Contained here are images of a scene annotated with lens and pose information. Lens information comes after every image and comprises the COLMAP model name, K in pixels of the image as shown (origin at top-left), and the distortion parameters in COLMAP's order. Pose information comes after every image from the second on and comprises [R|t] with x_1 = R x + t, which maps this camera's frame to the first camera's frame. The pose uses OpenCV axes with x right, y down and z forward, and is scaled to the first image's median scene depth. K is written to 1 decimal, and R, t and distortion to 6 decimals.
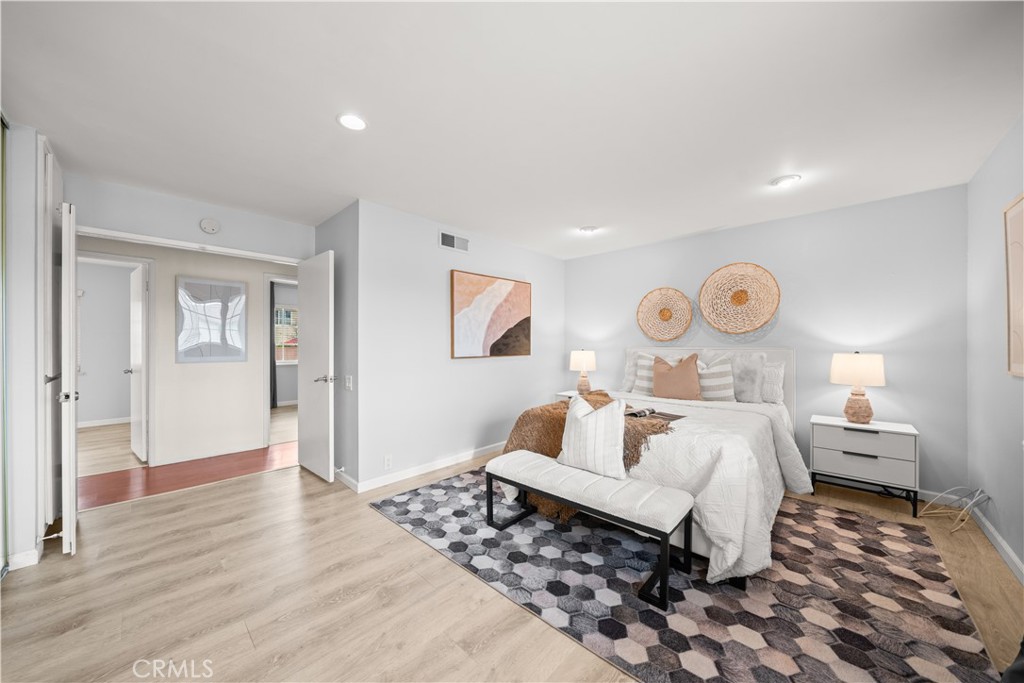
lens RADIAL K [[358.0, 0, 512.0], [0, 358.0, 341.5], [0, 0, 1]] dist [0.000106, -0.007960]
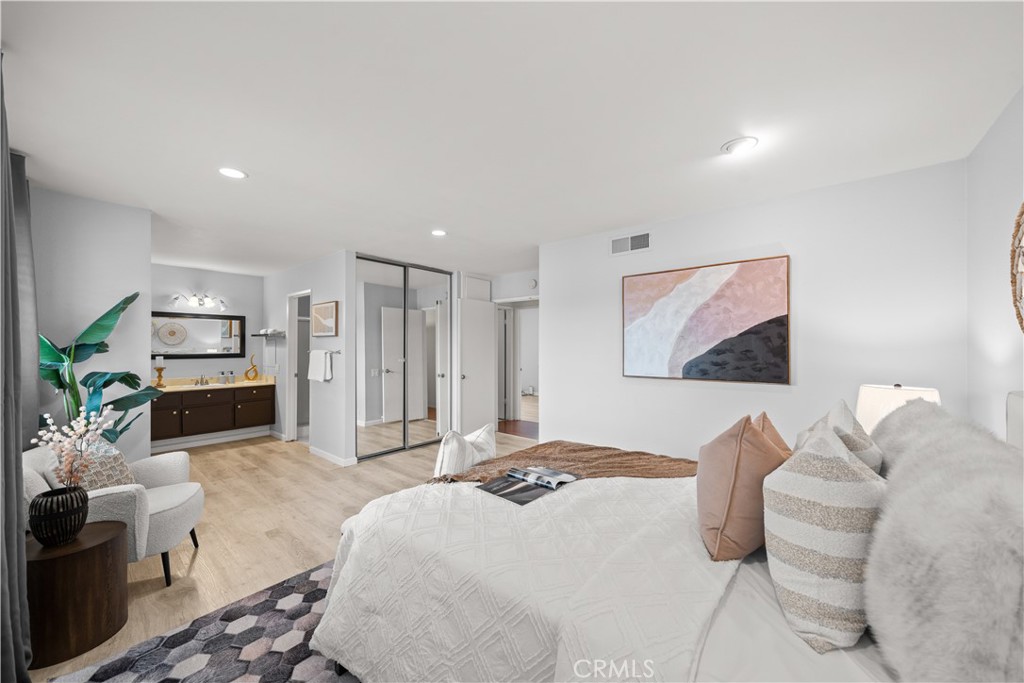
lens RADIAL K [[380.8, 0, 512.0], [0, 380.8, 341.5], [0, 0, 1]] dist [-0.028140, -0.000006]
pose [[0.047975, -0.008598, -0.998812, 0.696188], [0.010542, 0.999912, -0.008101, -0.032164], [0.998793, -0.010141, 0.048062, 0.618941]]
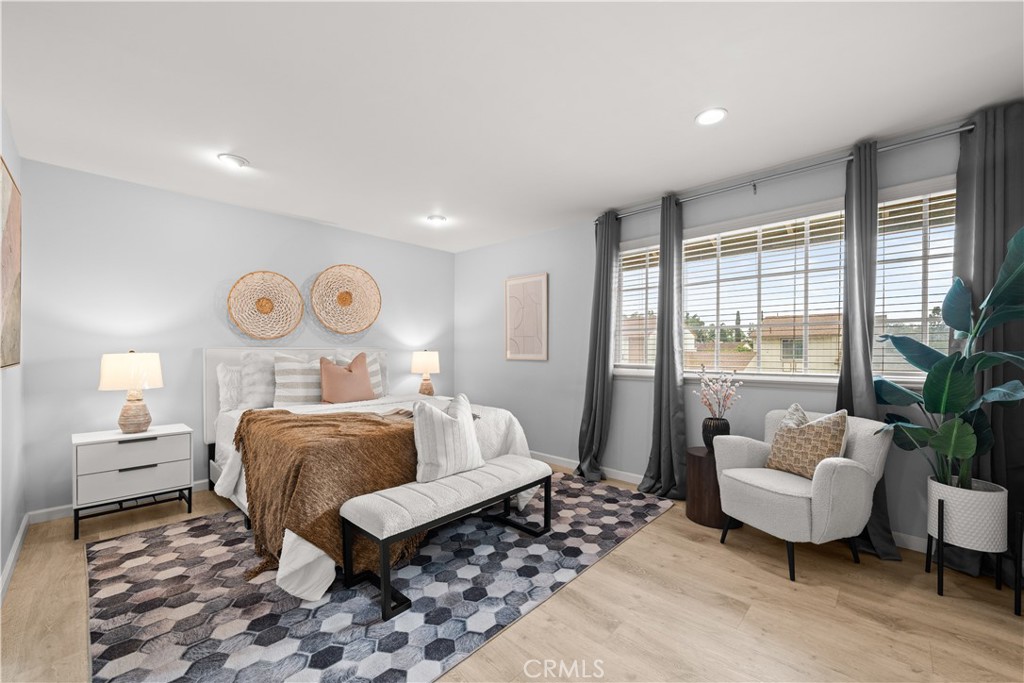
lens RADIAL K [[402.5, 0, 512.0], [0, 402.5, 341.5], [0, 0, 1]] dist [0.009112, 0.000277]
pose [[0.005992, 0.013049, 0.999897, -0.490631], [-0.013221, 0.999828, -0.012969, 0.009258], [-0.999895, -0.013142, 0.006163, 0.474115]]
